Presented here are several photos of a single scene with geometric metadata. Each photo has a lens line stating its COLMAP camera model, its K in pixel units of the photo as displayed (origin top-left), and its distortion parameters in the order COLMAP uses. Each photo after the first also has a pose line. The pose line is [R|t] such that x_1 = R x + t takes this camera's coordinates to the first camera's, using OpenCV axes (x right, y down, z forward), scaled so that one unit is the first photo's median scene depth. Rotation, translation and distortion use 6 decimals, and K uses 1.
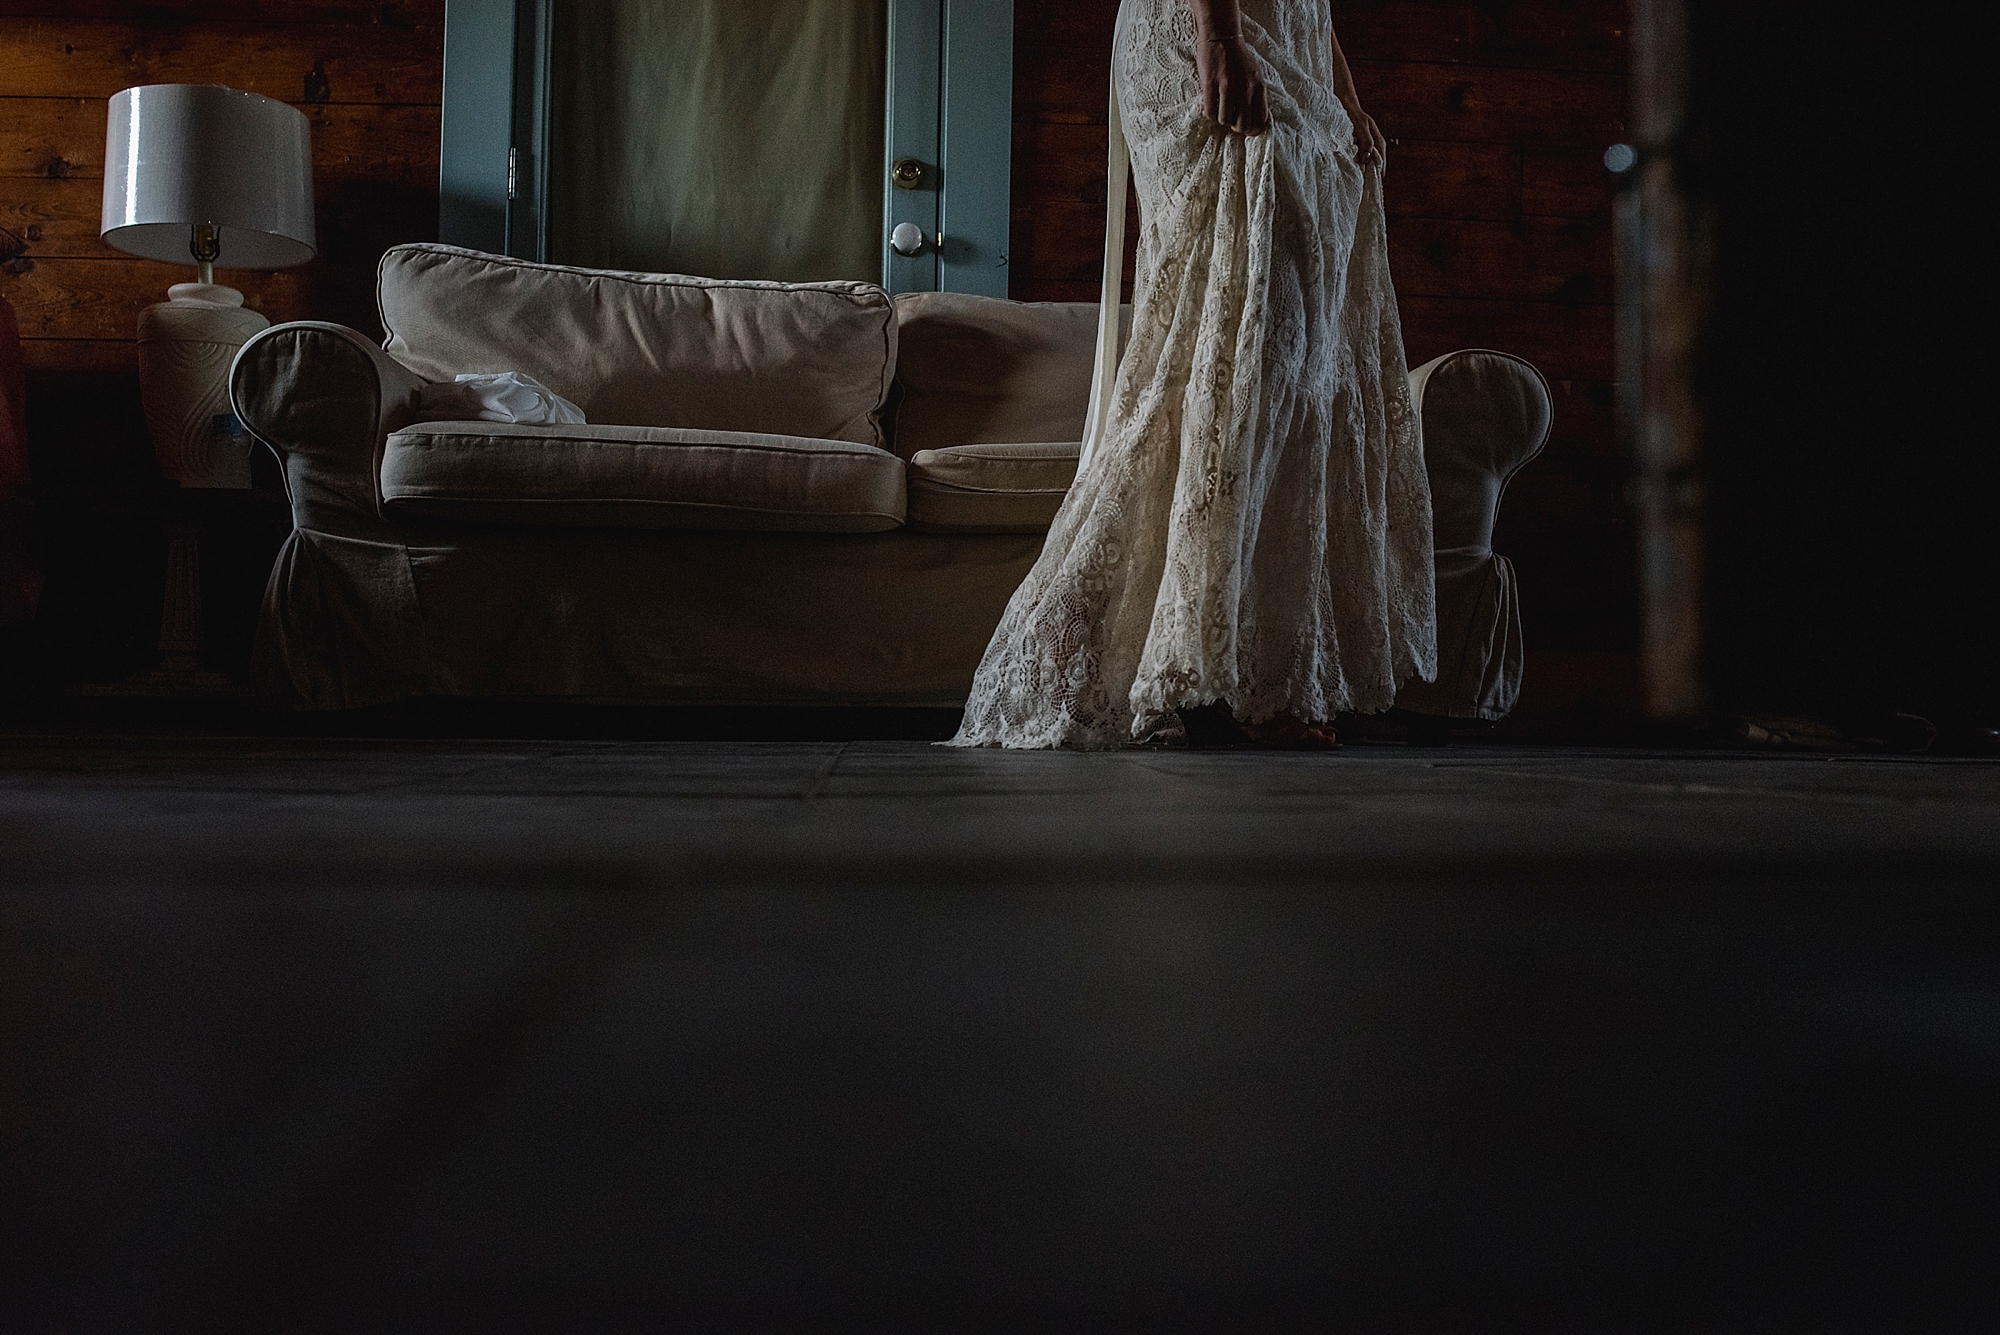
lens RADIAL K [[1910.7, 0, 1000.0], [0, 1910.7, 667.5], [0, 0, 1]] dist [-0.061958, 0.091398]
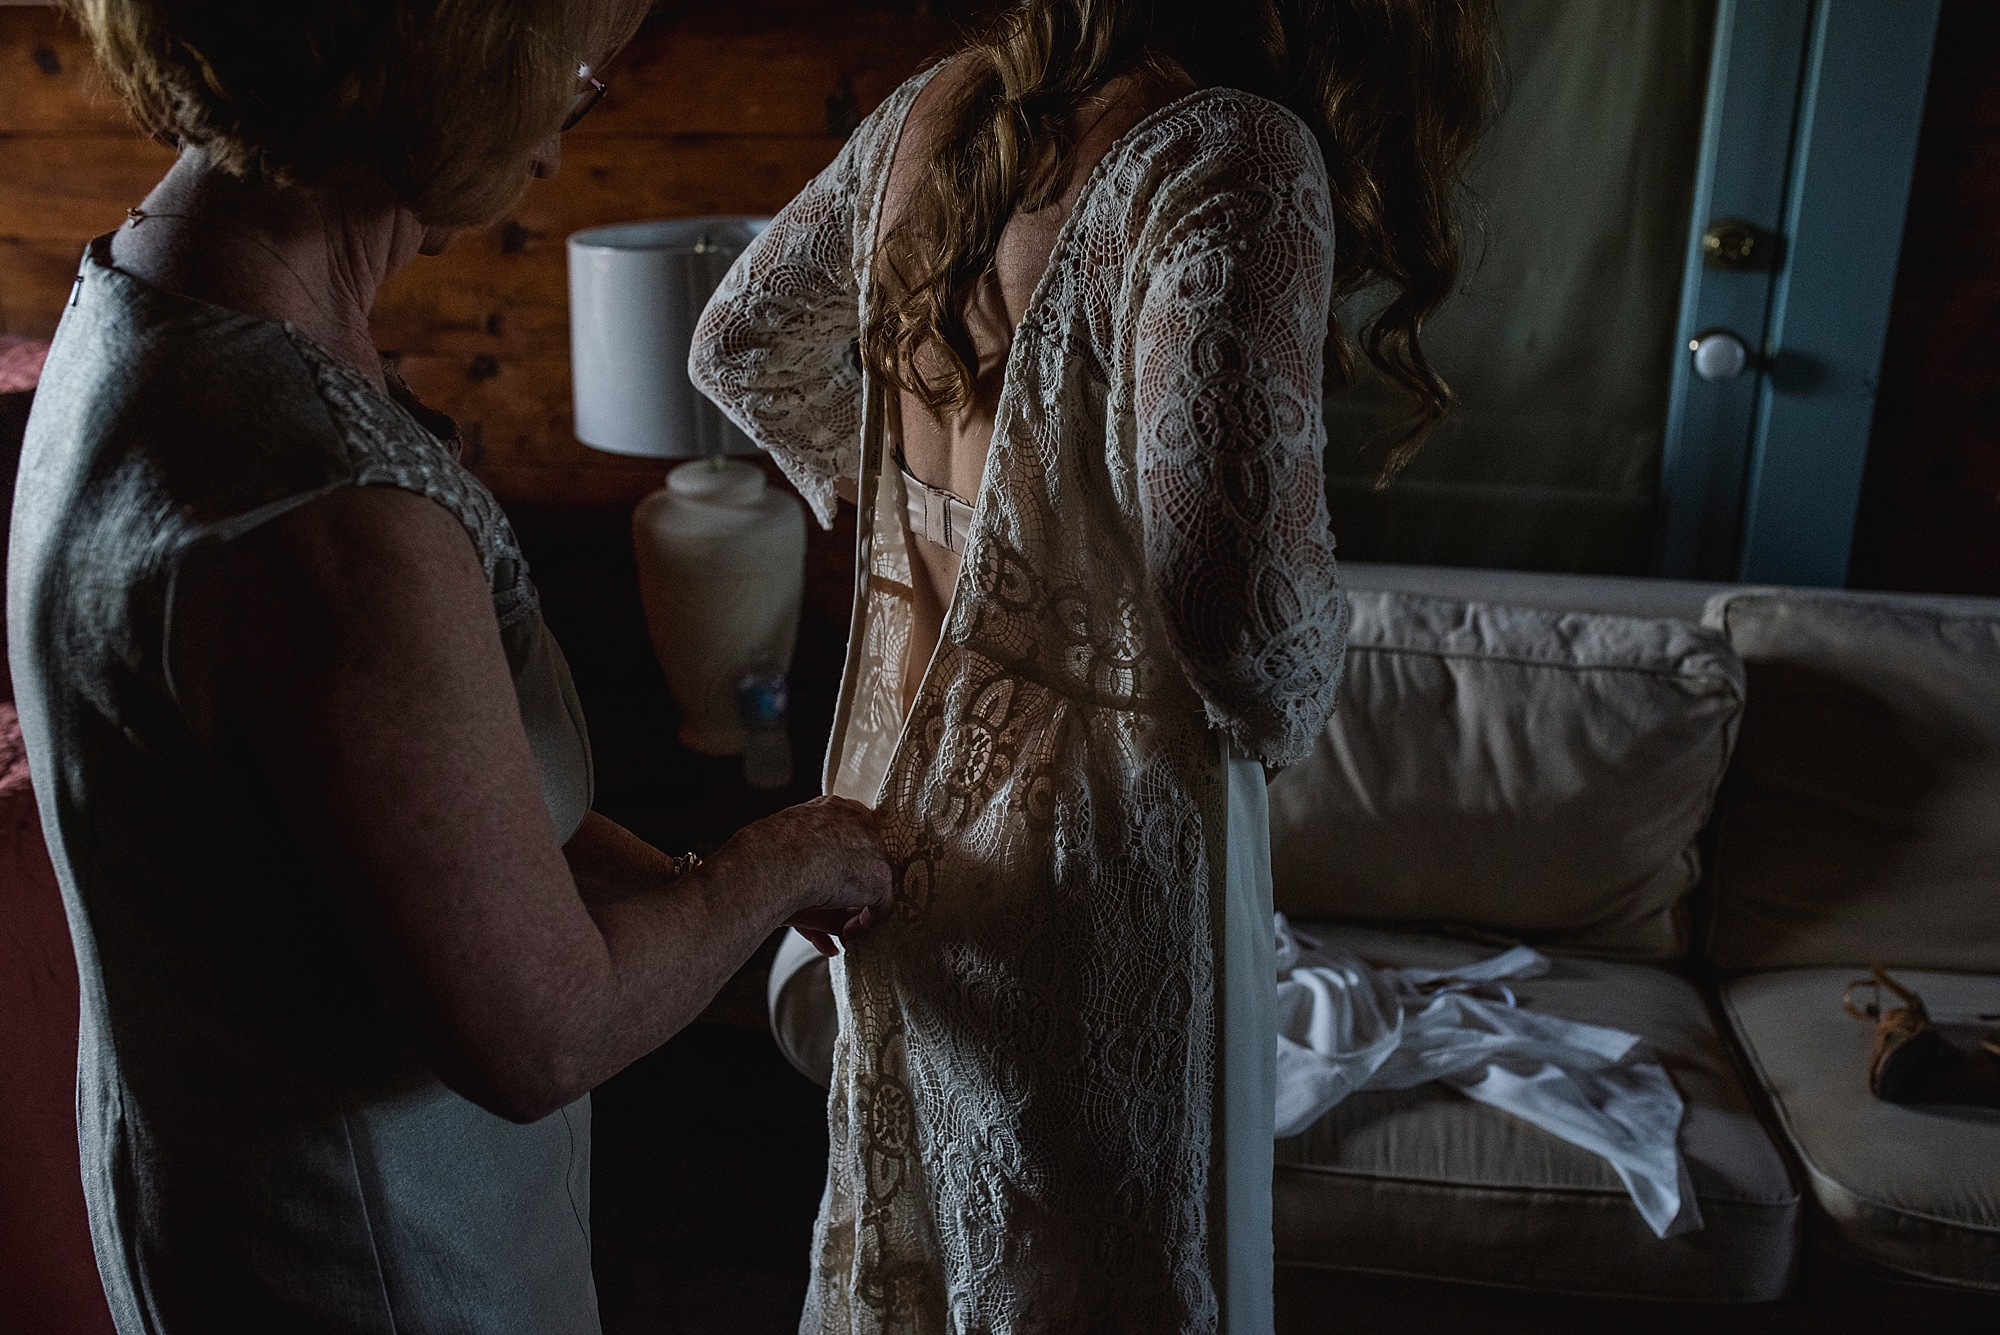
lens RADIAL K [[1910.7, 0, 1000.0], [0, 1910.7, 667.5], [0, 0, 1]] dist [-0.061958, 0.091398]
pose [[0.967359, 0.080484, -0.240289, -0.127714], [0.012266, 0.932240, 0.361633, -0.379908], [0.253112, -0.352776, 0.900824, 0.330815]]
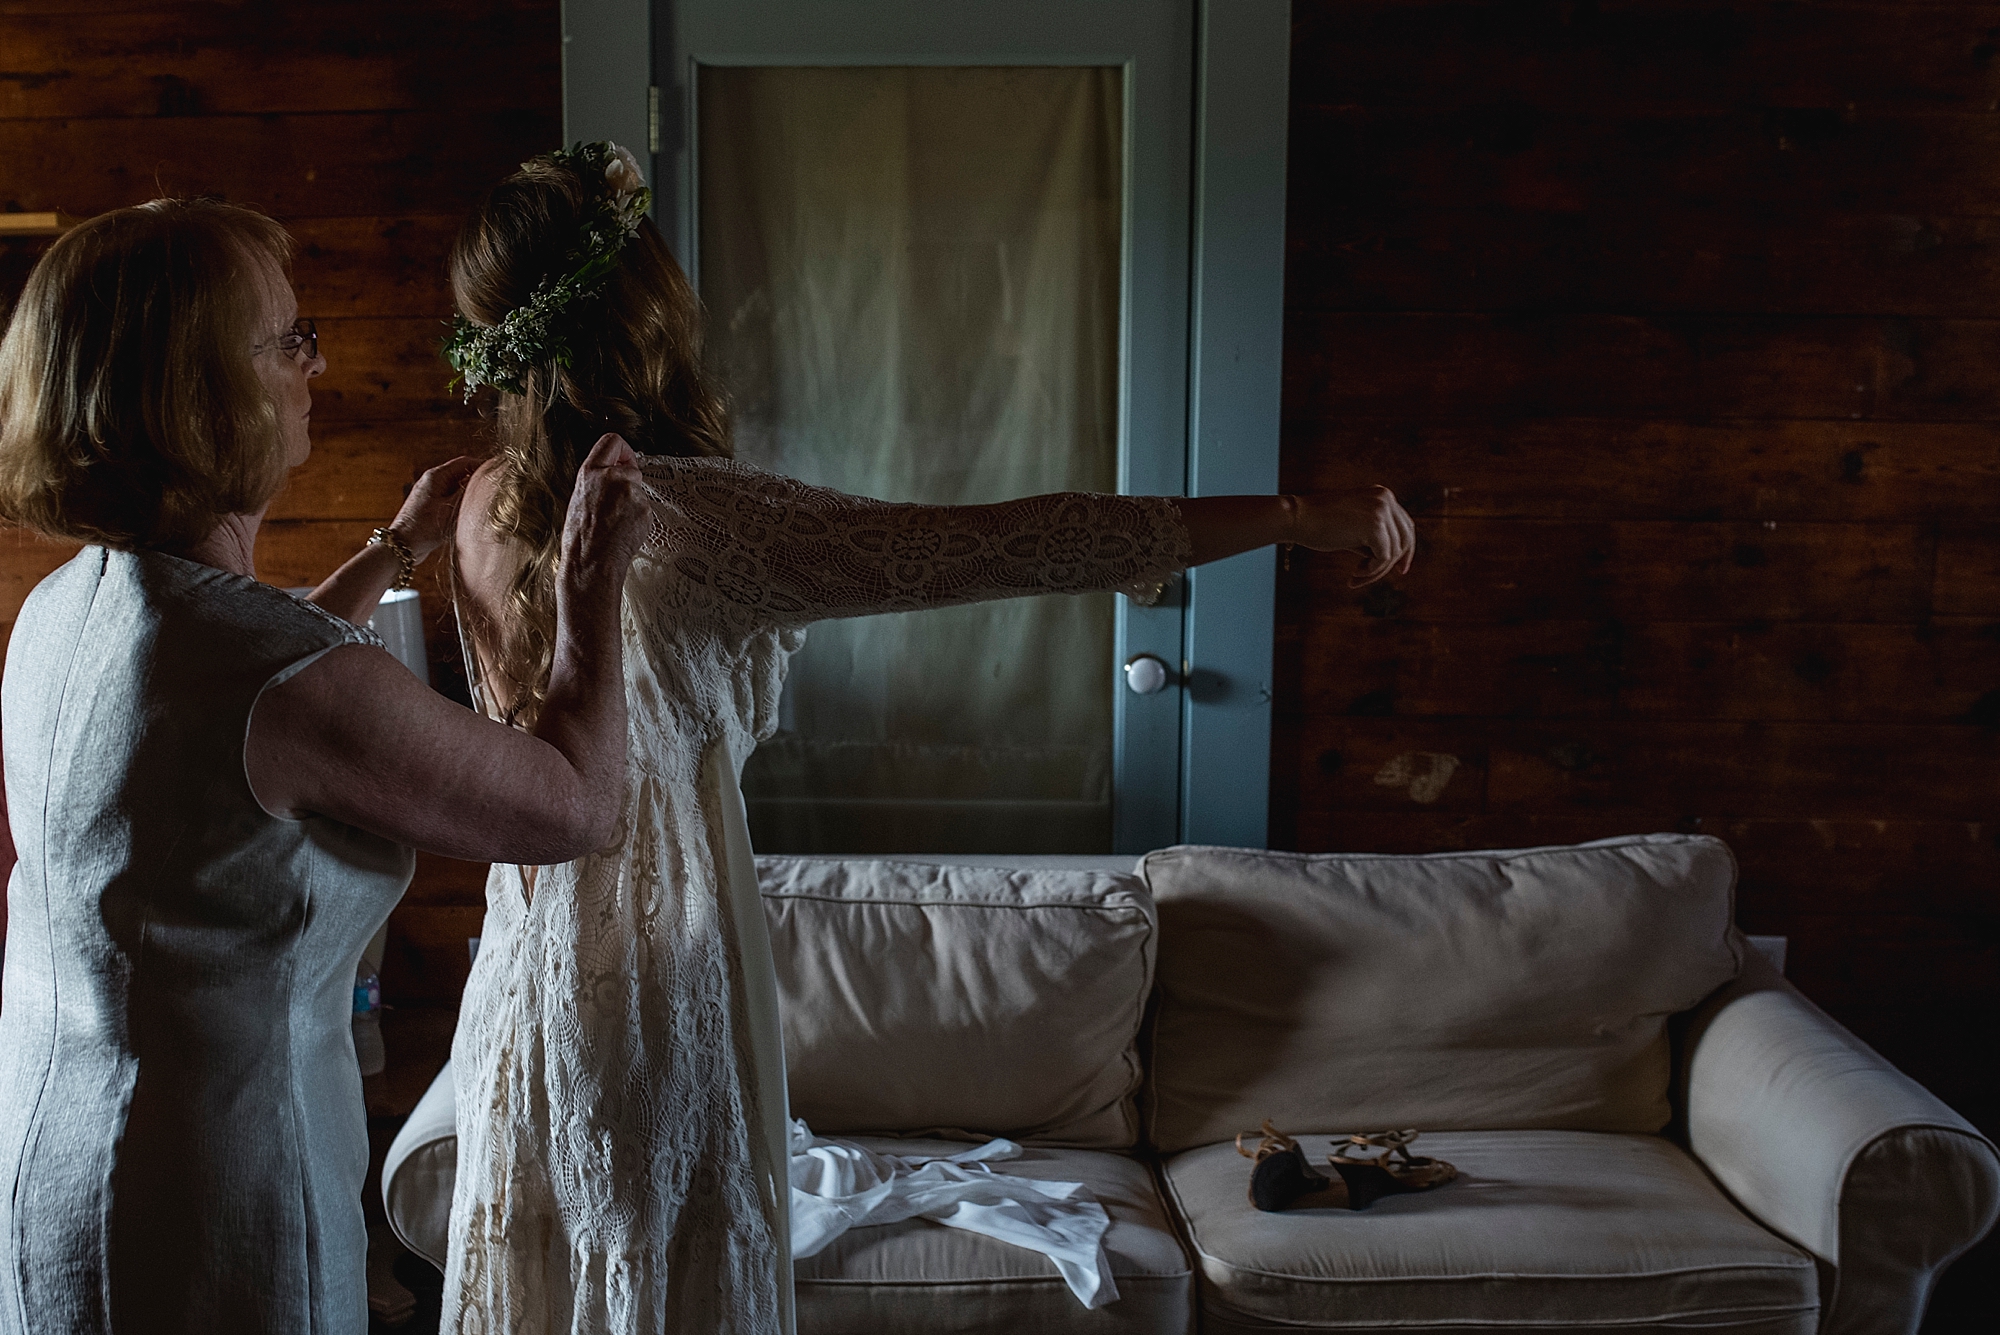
lens RADIAL K [[2182.5, 0, 915.2], [0, 2182.5, 733.5], [0, 0, 1]] dist [-0.075428, 0.119209]
pose [[0.995508, 0.002836, -0.094632, -0.061293], [0.014902, 0.982396, 0.186213, -0.390933], [0.093495, -0.186787, 0.977941, 0.090165]]
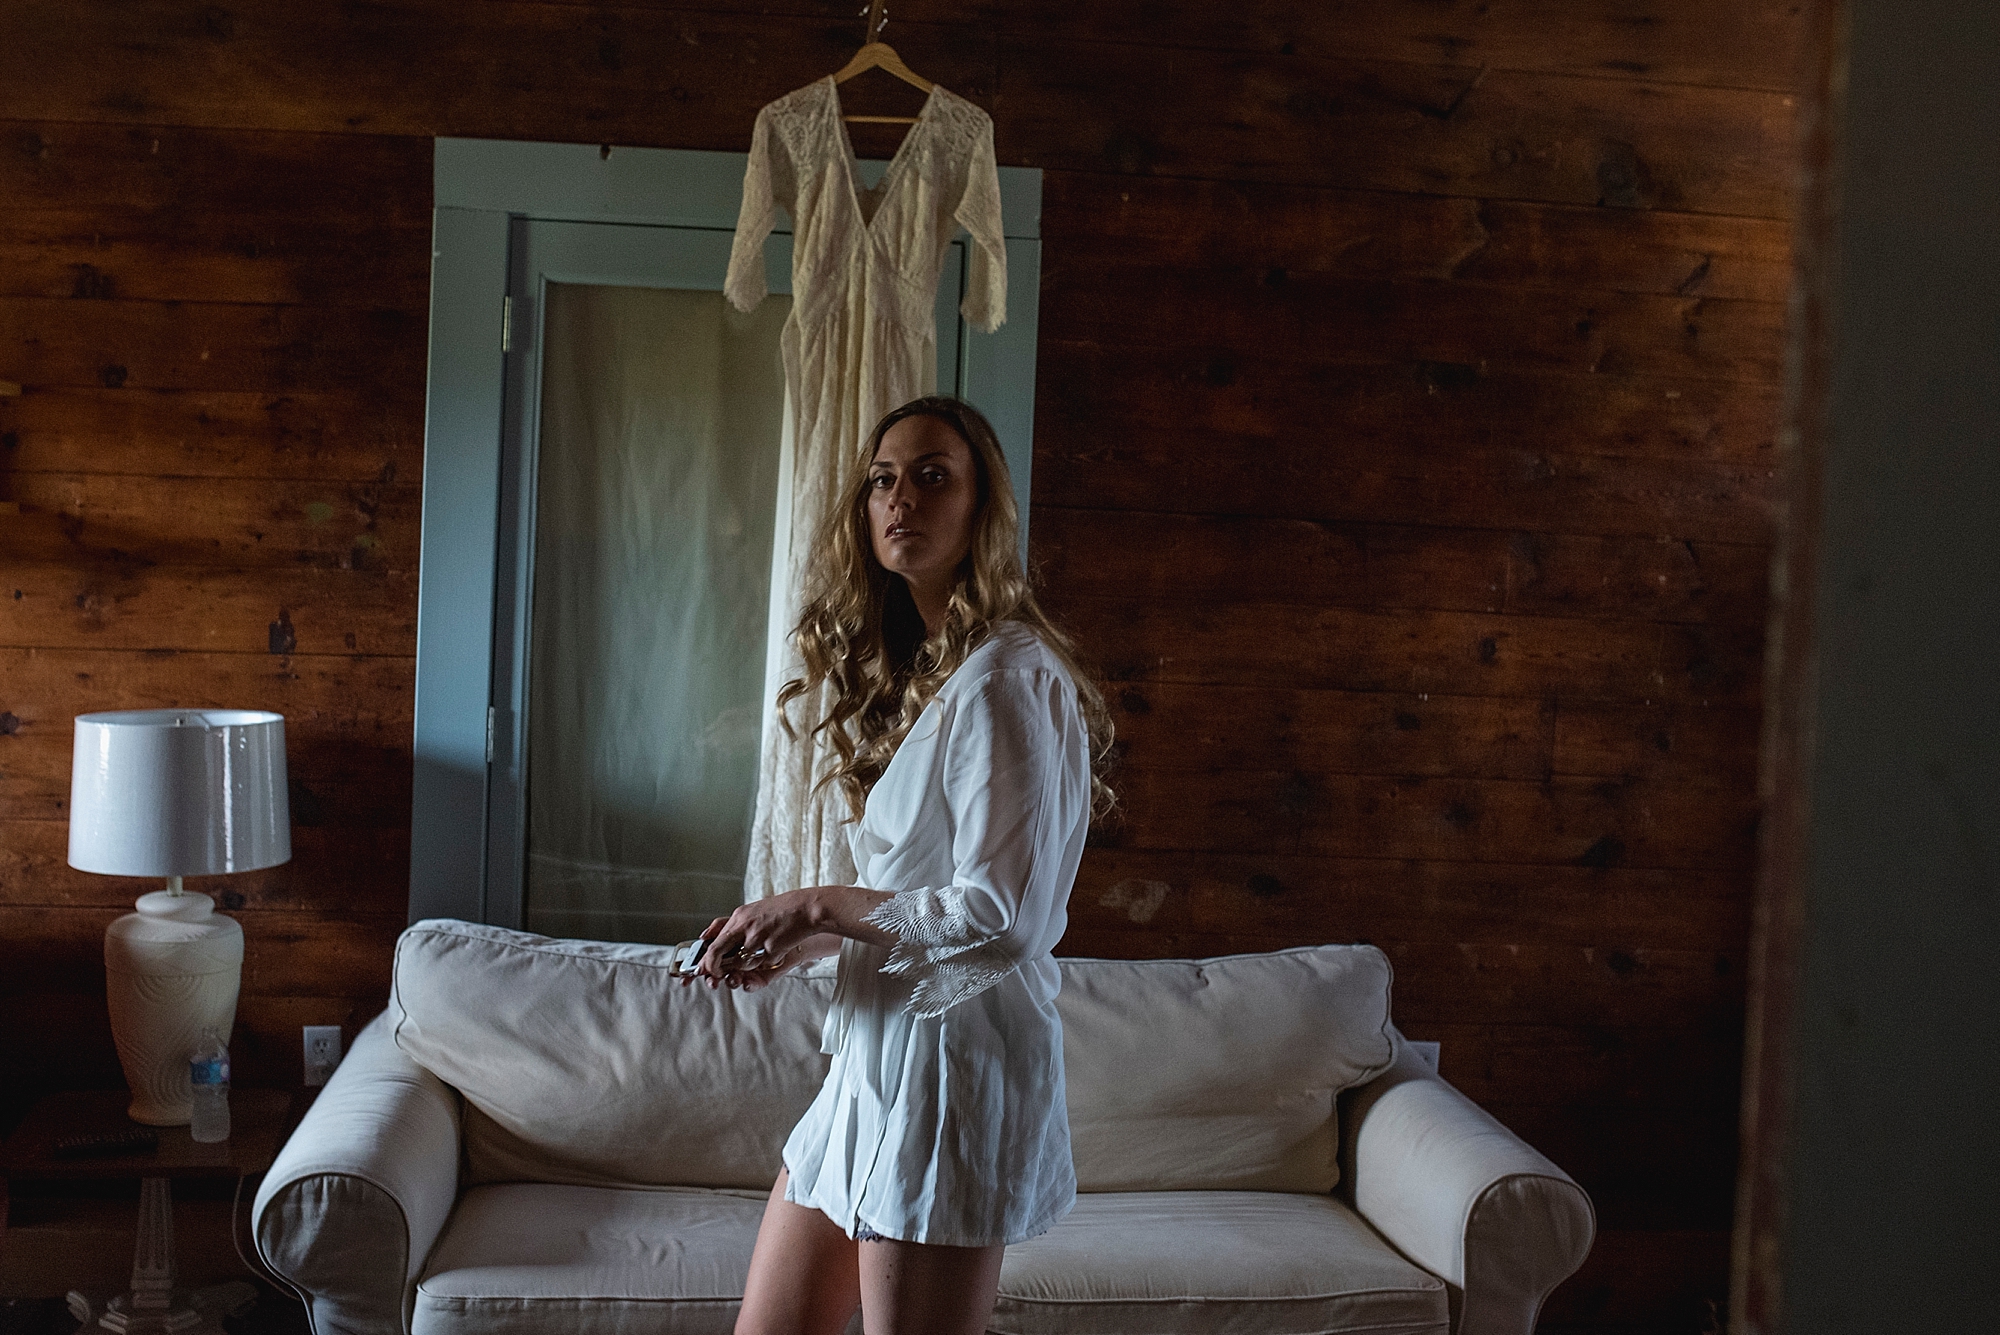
lens RADIAL K [[2139.9, 0, 923.6], [0, 2139.9, 653.7], [0, 0, 1]] dist [-0.058342, 0.052264]
pose [[0.999376, 0.027374, 0.022333, -0.069995], [-0.028872, 0.997148, 0.069736, -0.392862], [-0.020360, -0.070337, 0.997315, -0.056533]]
